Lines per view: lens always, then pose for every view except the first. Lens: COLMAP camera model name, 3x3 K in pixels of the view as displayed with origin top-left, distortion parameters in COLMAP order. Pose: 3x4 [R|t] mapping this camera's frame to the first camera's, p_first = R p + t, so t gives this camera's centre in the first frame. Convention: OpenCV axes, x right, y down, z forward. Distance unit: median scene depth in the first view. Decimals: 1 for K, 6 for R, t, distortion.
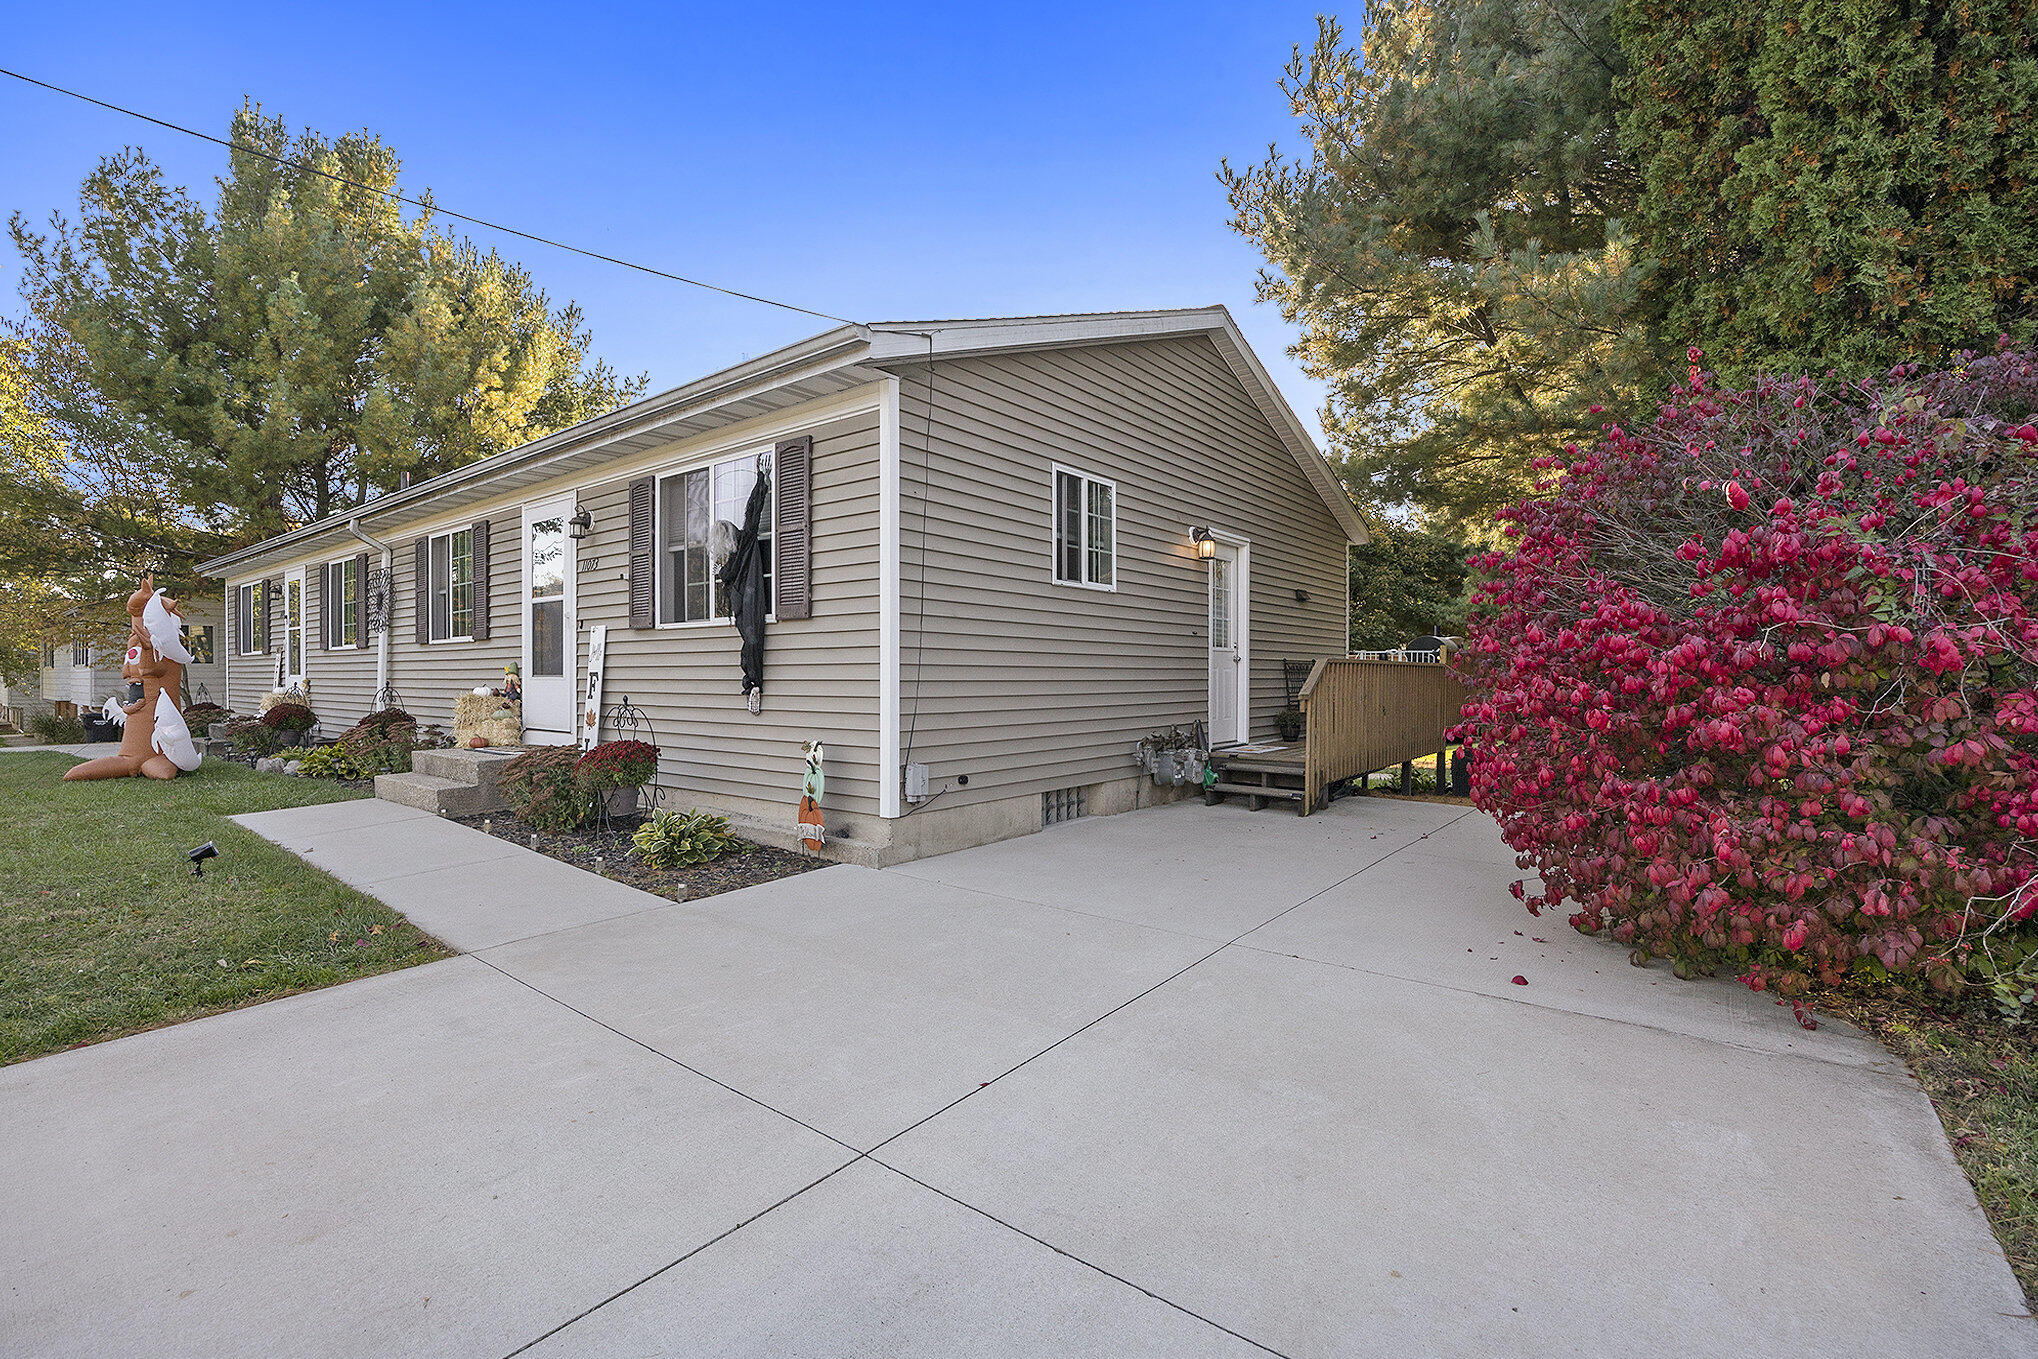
lens RADIAL K [[898.2, 0, 1022.8], [0, 898.2, 684.3], [0, 0, 1]] dist [-0.013535, 0.000167]
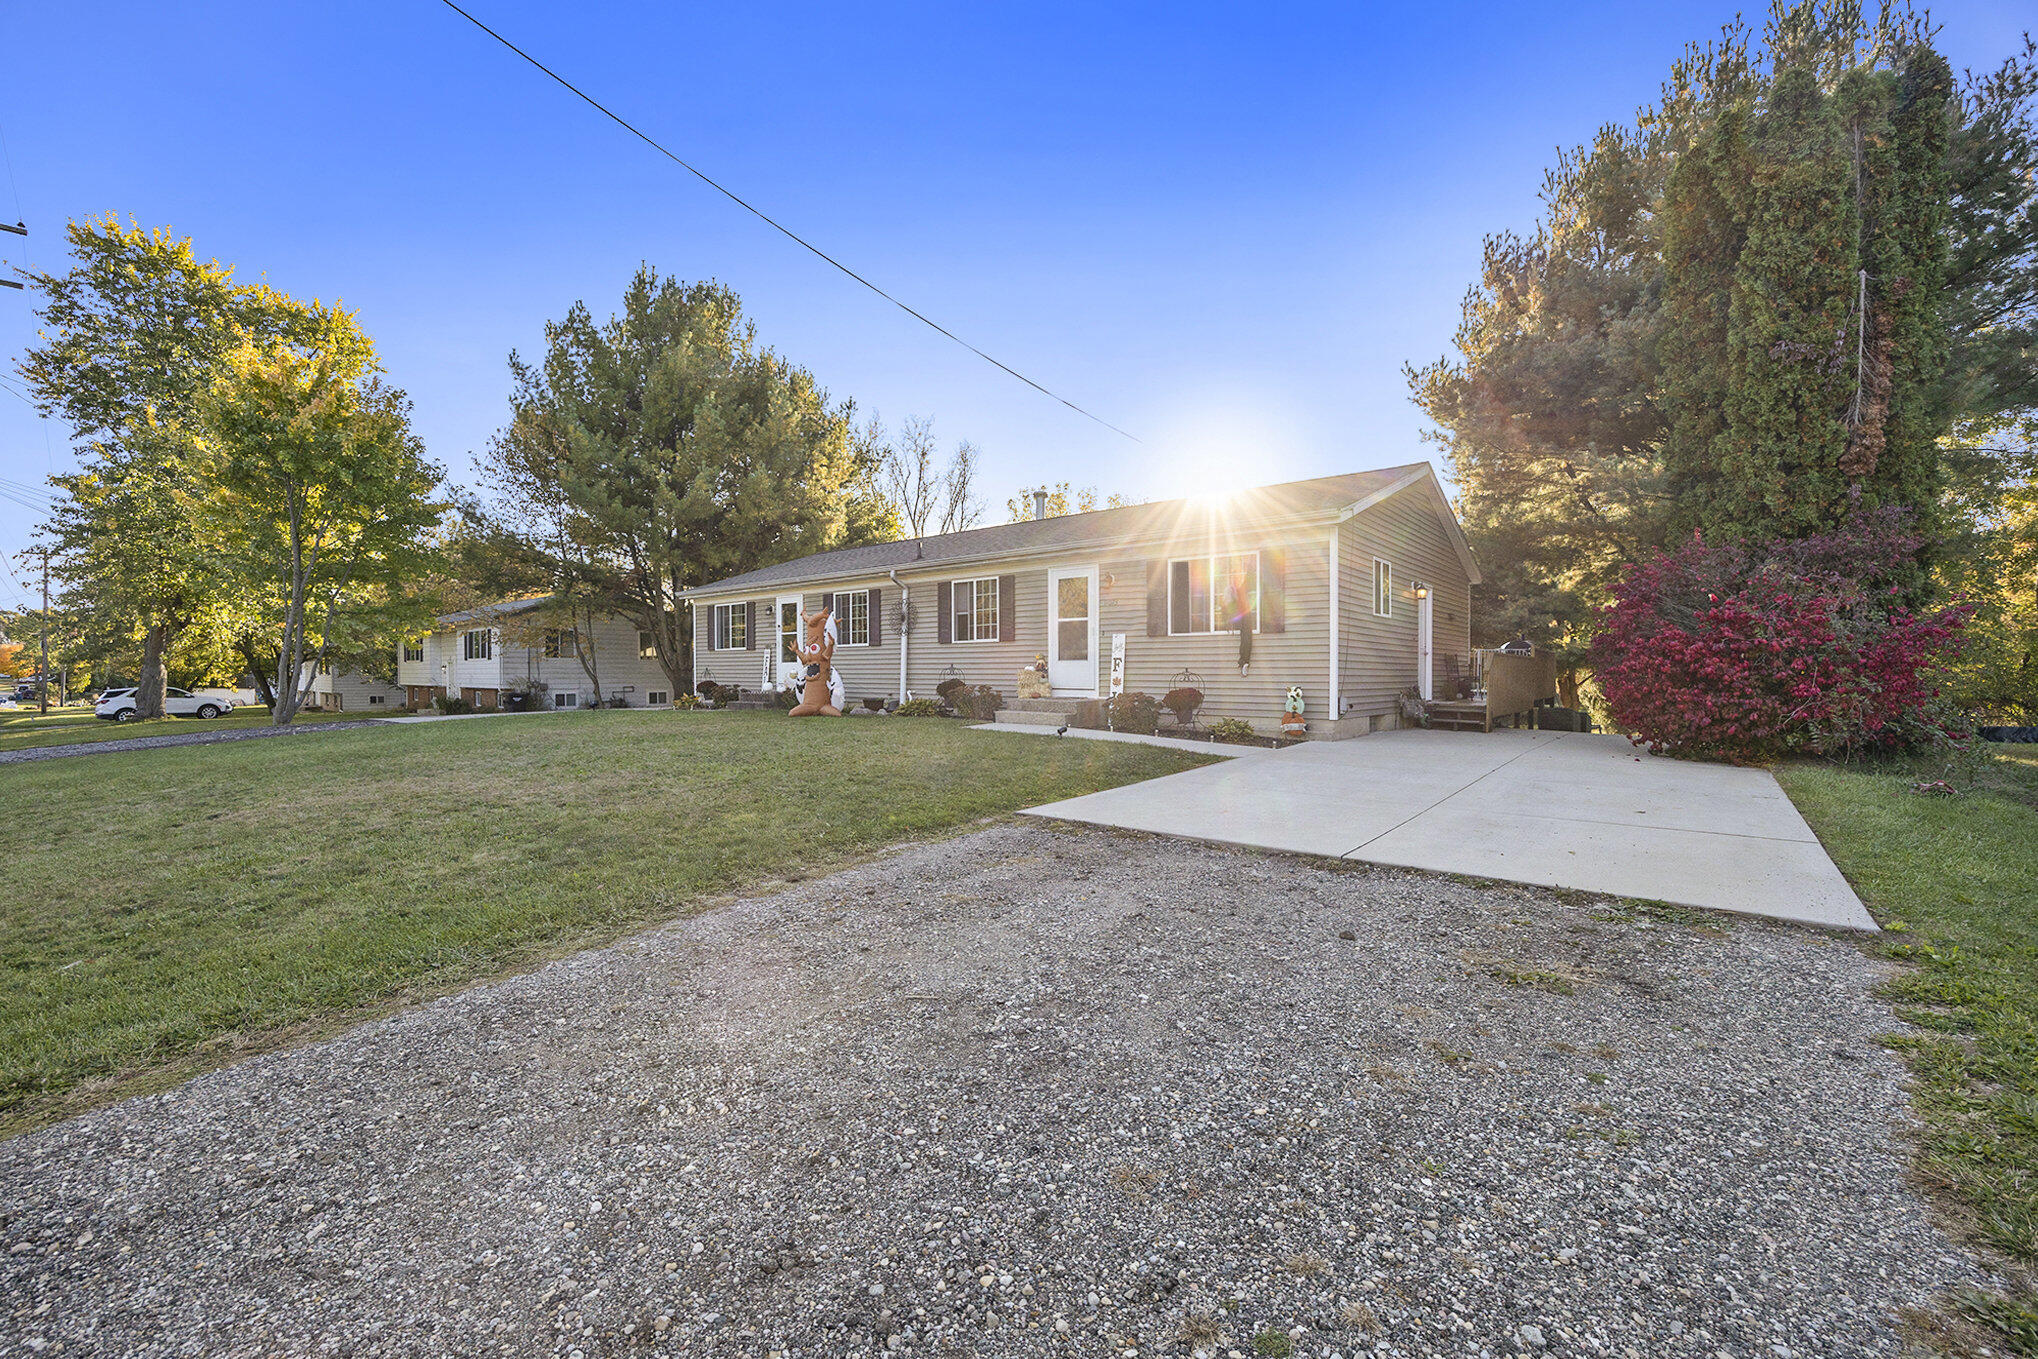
lens RADIAL K [[822.1, 0, 1019.0], [0, 822.1, 677.5], [0, 0, 1]] dist [-0.003602, -0.000261]
pose [[0.999540, 0.004438, -0.030009, -0.880113], [-0.004603, 0.999975, -0.005423, 0.055450], [0.029984, 0.005559, 0.999535, -1.107509]]
